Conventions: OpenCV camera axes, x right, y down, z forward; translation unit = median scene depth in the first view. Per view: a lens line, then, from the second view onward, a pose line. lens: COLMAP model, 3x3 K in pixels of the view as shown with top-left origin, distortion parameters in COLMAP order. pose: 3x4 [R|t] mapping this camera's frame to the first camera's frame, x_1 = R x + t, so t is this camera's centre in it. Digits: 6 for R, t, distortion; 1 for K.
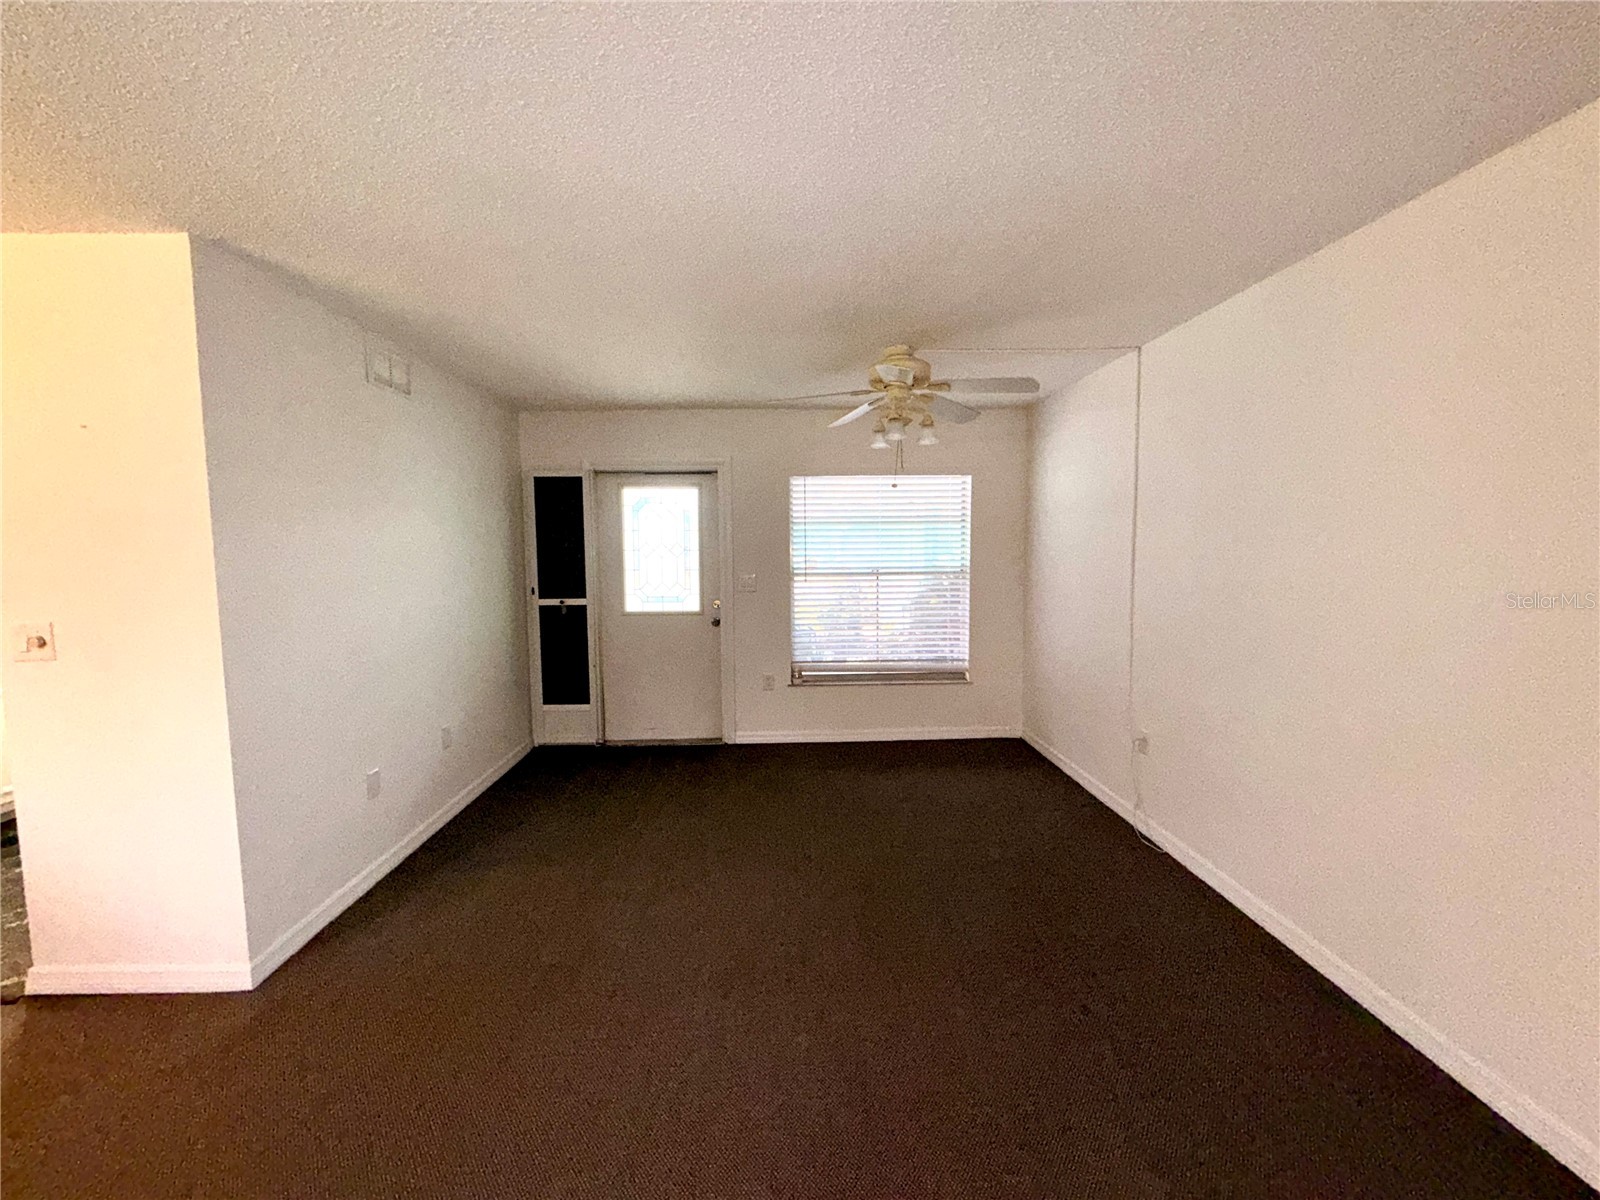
lens RADIAL K [[636.8, 0, 798.2], [0, 636.8, 597.9], [0, 0, 1]] dist [-0.000128, -0.000330]
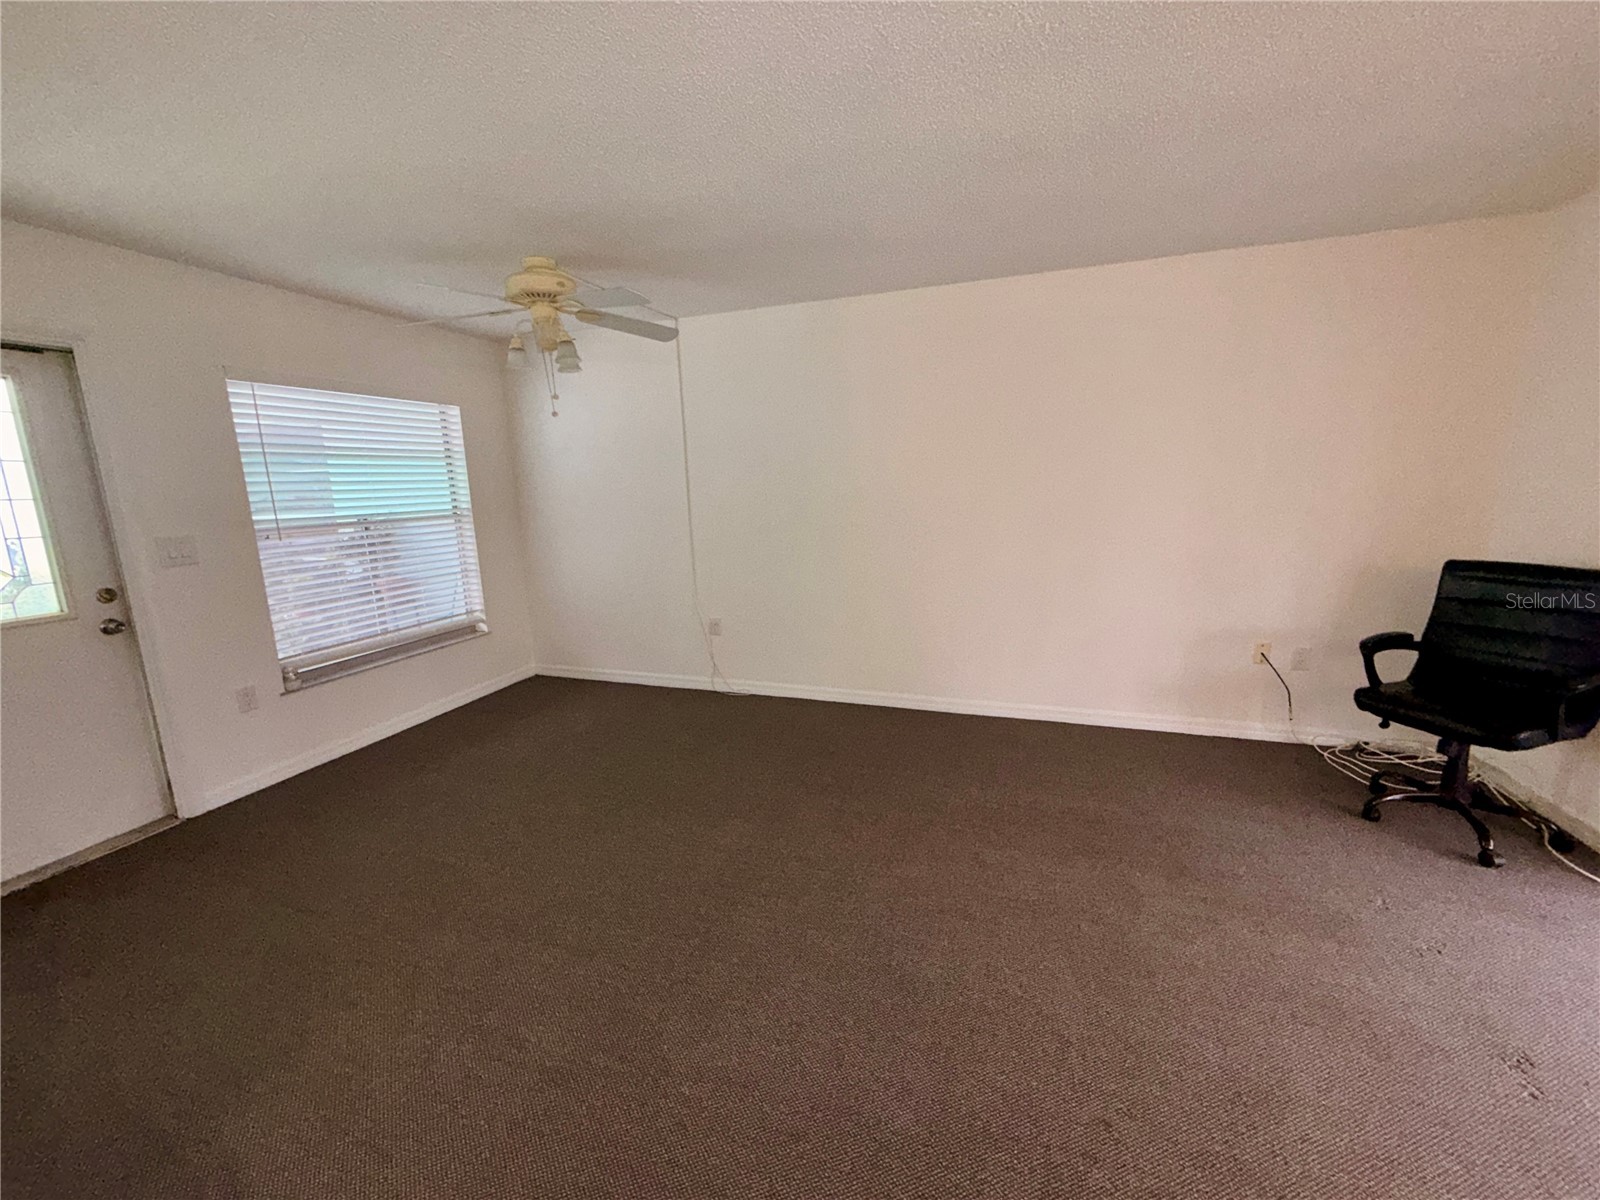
lens RADIAL K [[636.8, 0, 798.2], [0, 636.8, 597.9], [0, 0, 1]] dist [-0.000128, -0.000330]
pose [[0.374808, -0.171660, 0.911072, -0.436111], [0.106767, 0.984163, 0.141508, -0.002150], [-0.920934, 0.044234, 0.387199, 0.228631]]
